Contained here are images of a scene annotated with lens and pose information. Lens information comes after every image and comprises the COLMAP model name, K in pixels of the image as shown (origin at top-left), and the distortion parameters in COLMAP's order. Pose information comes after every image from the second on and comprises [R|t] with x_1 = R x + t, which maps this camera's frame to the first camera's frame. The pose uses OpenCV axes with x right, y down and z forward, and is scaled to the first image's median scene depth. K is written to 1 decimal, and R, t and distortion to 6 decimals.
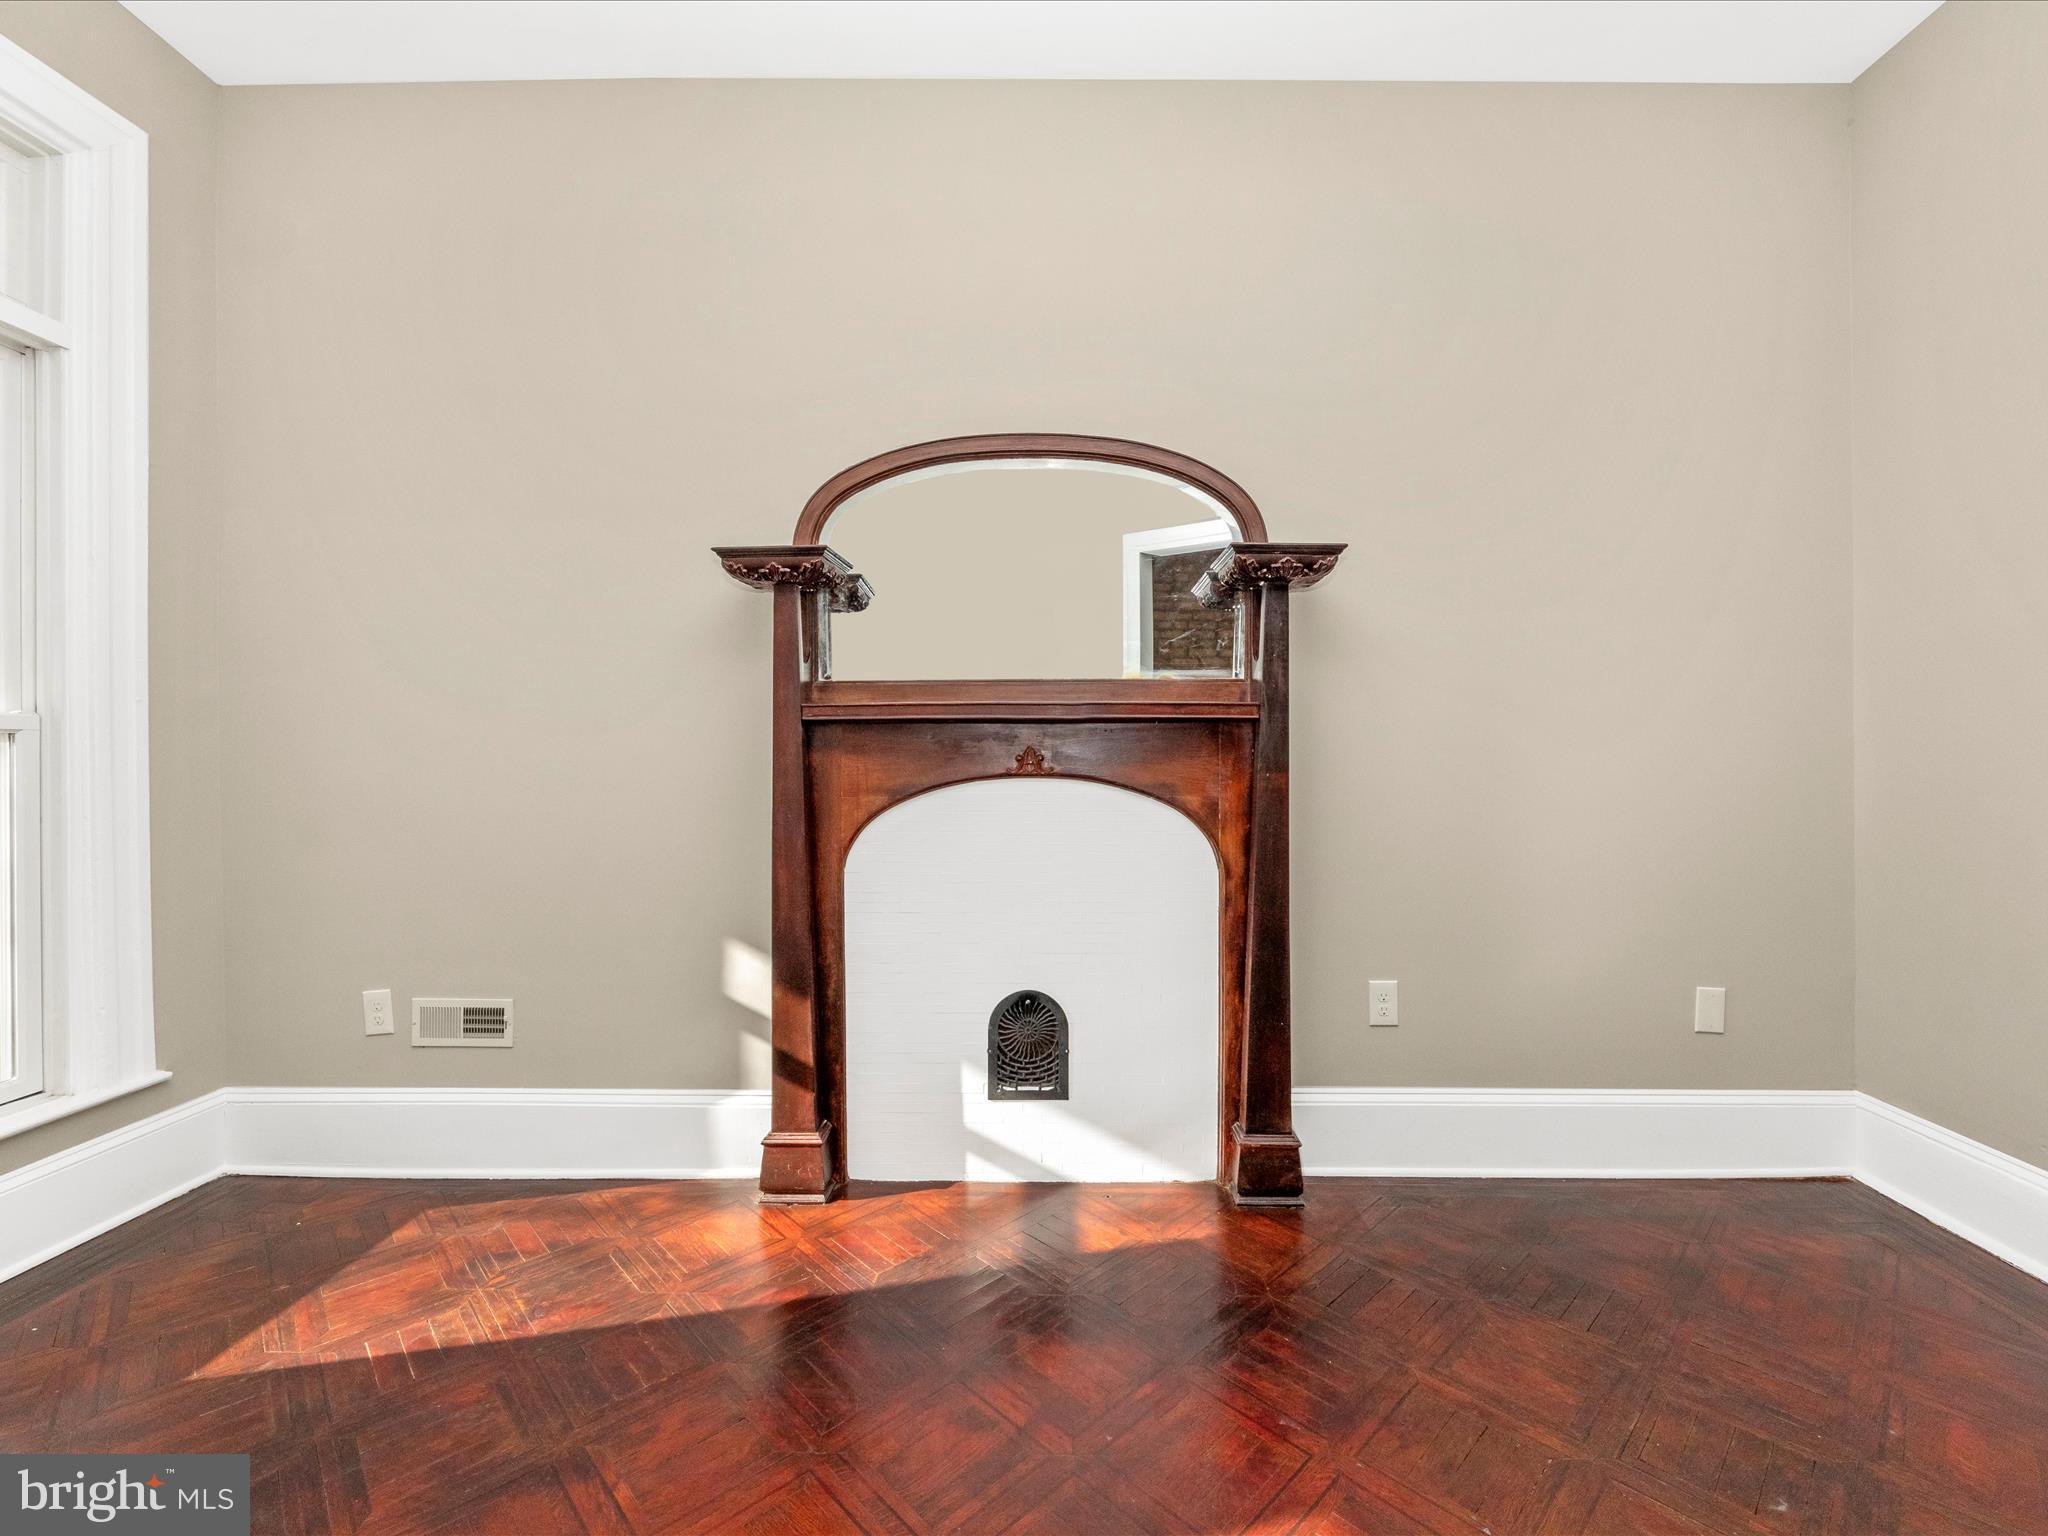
lens RADIAL K [[931.2, 0, 1029.8], [0, 931.2, 766.2], [0, 0, 1]] dist [0.009128, -0.000763]
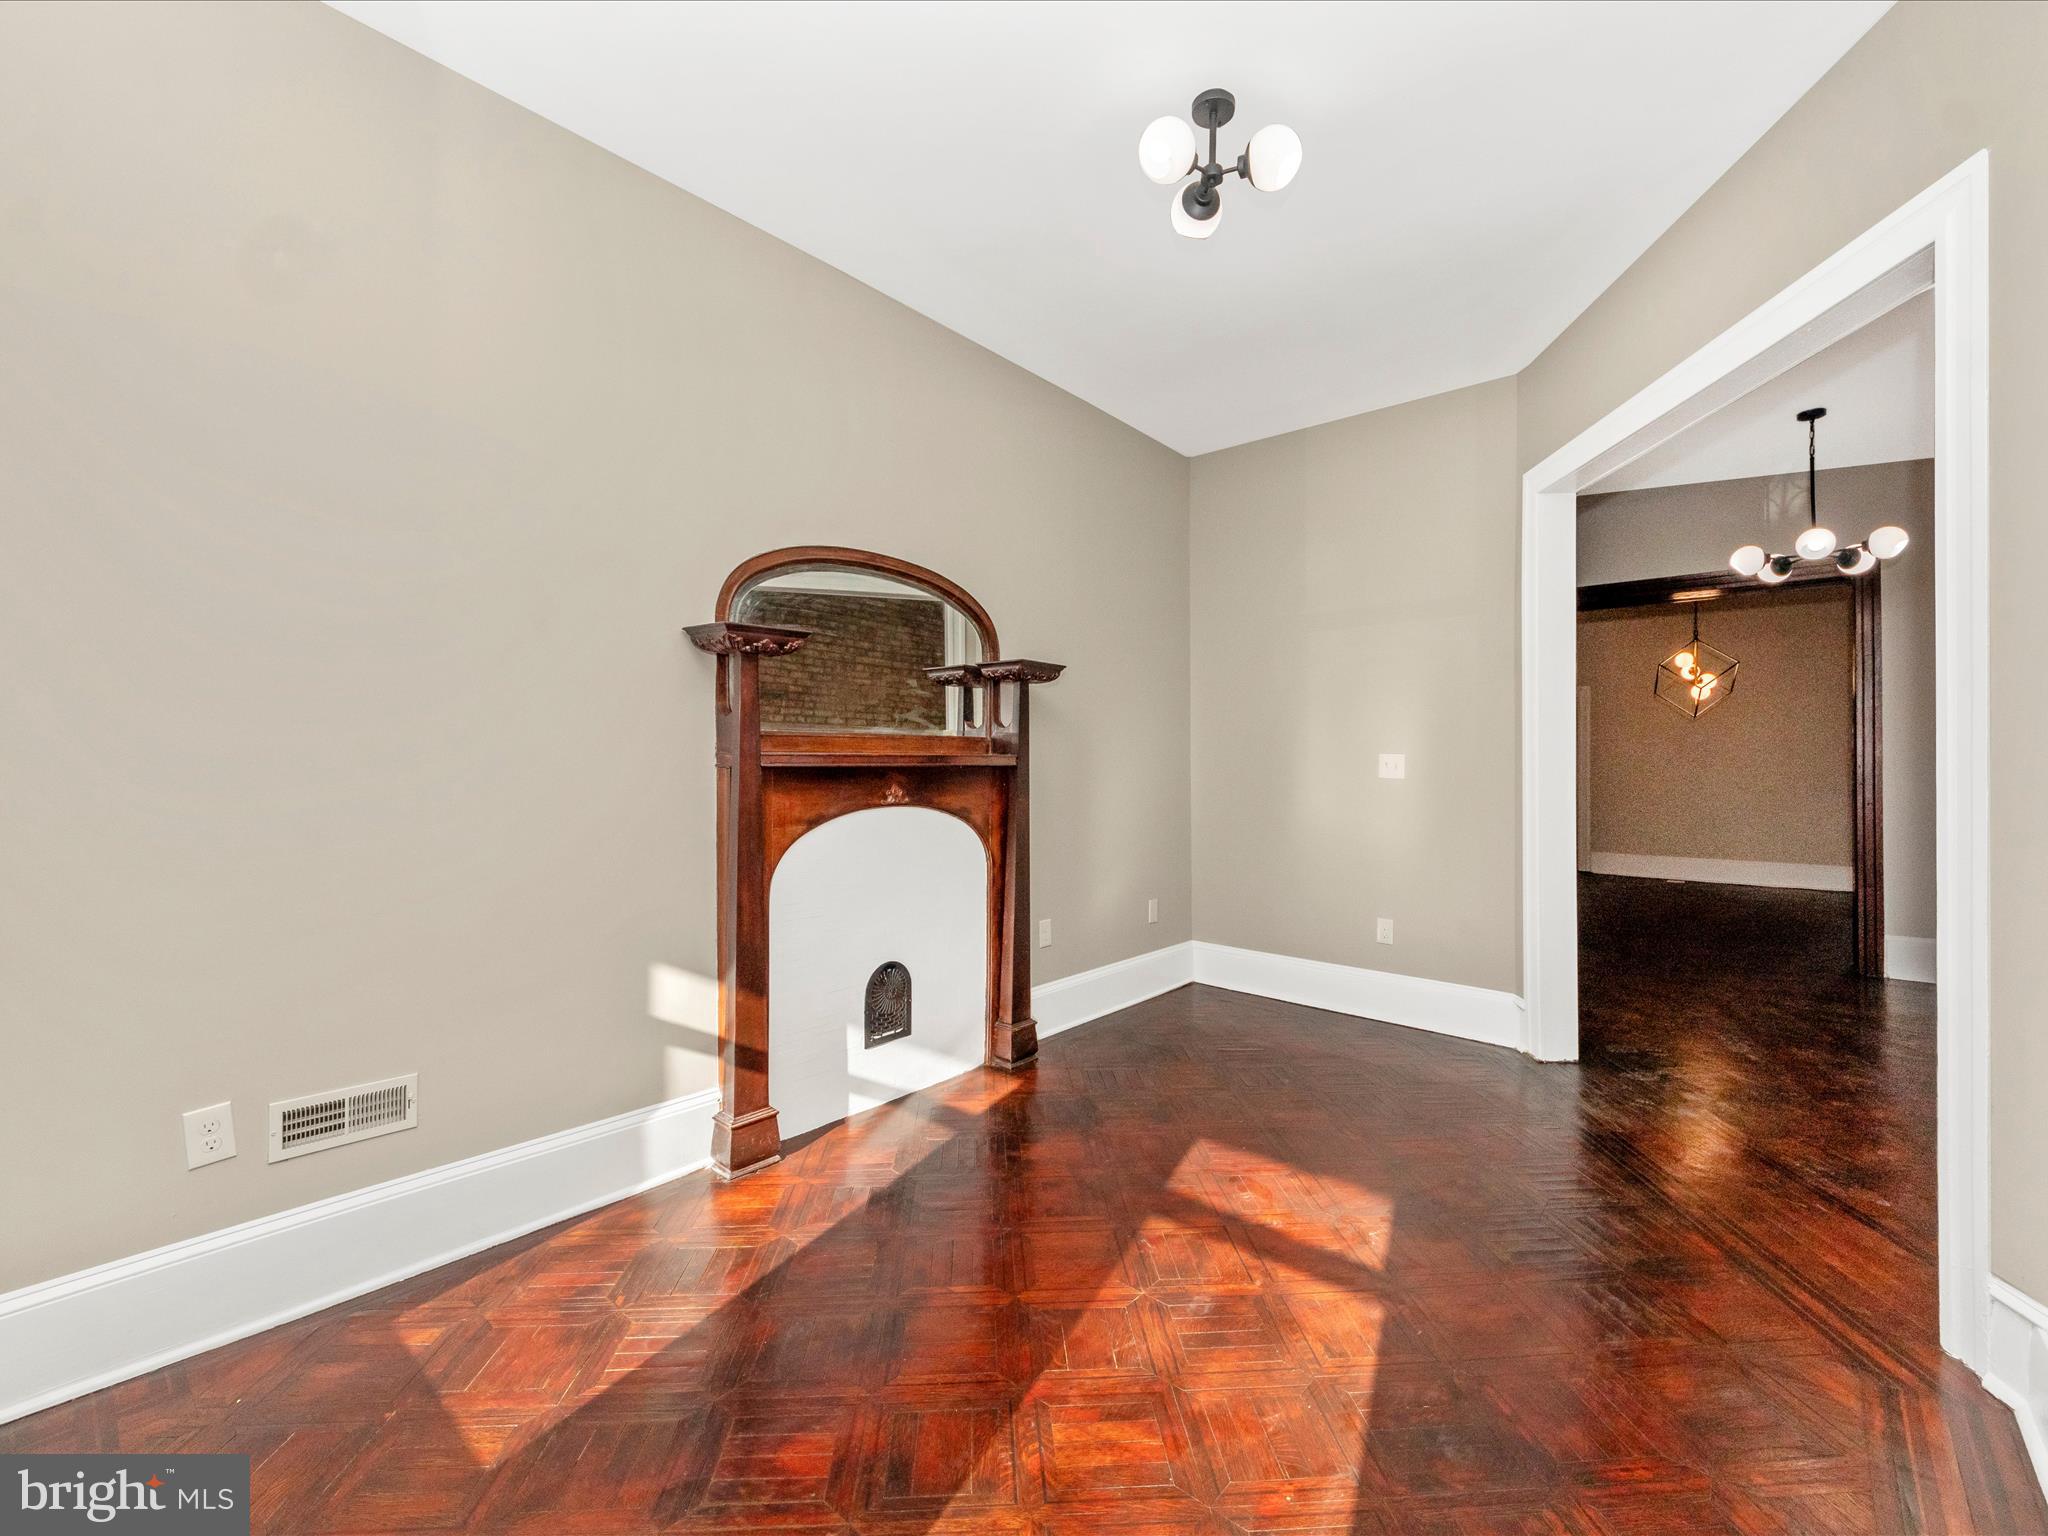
lens RADIAL K [[863.8, 0, 1021.6], [0, 863.8, 771.6], [0, 0, 1]] dist [-0.012805, -0.003755]
pose [[0.650341, -0.004213, 0.759631, -0.843115], [0.021134, 0.999698, -0.012548, -0.019171], [-0.759349, 0.024215, 0.650233, 0.017244]]
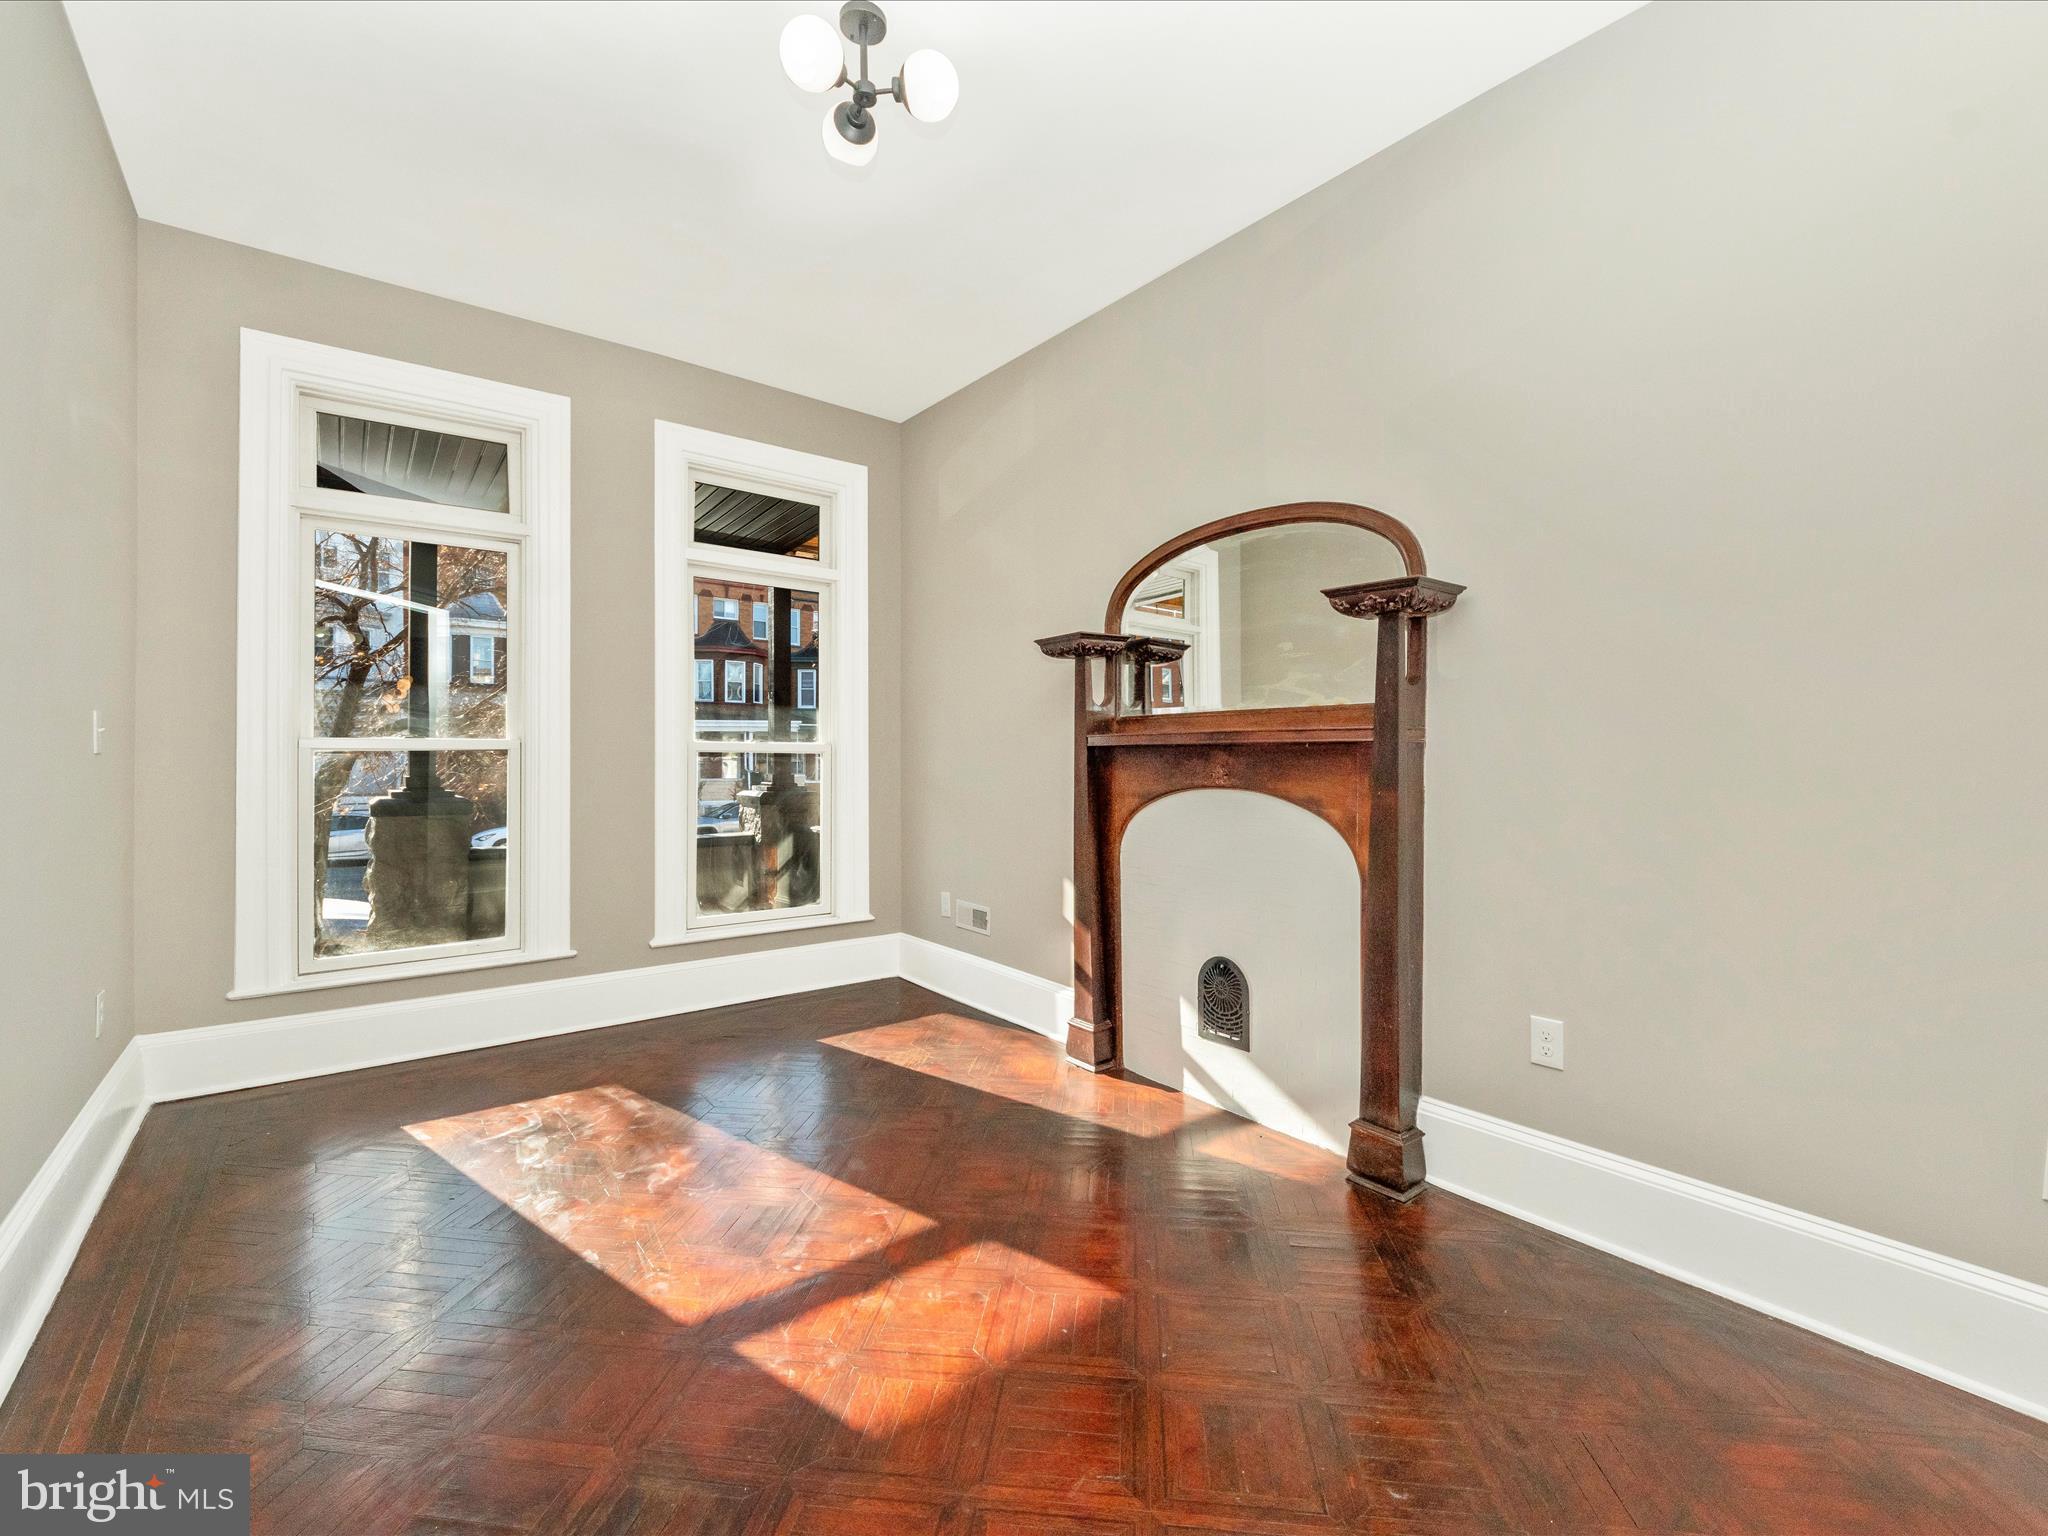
lens RADIAL K [[863.8, 0, 1004.6], [0, 863.8, 754.5], [0, 0, 1]] dist [-0.012805, -0.003755]
pose [[0.616898, 0.000851, -0.787042, 0.741153], [-0.018996, 0.999724, -0.013809, -0.013010], [0.786813, 0.023470, 0.616745, 0.035216]]
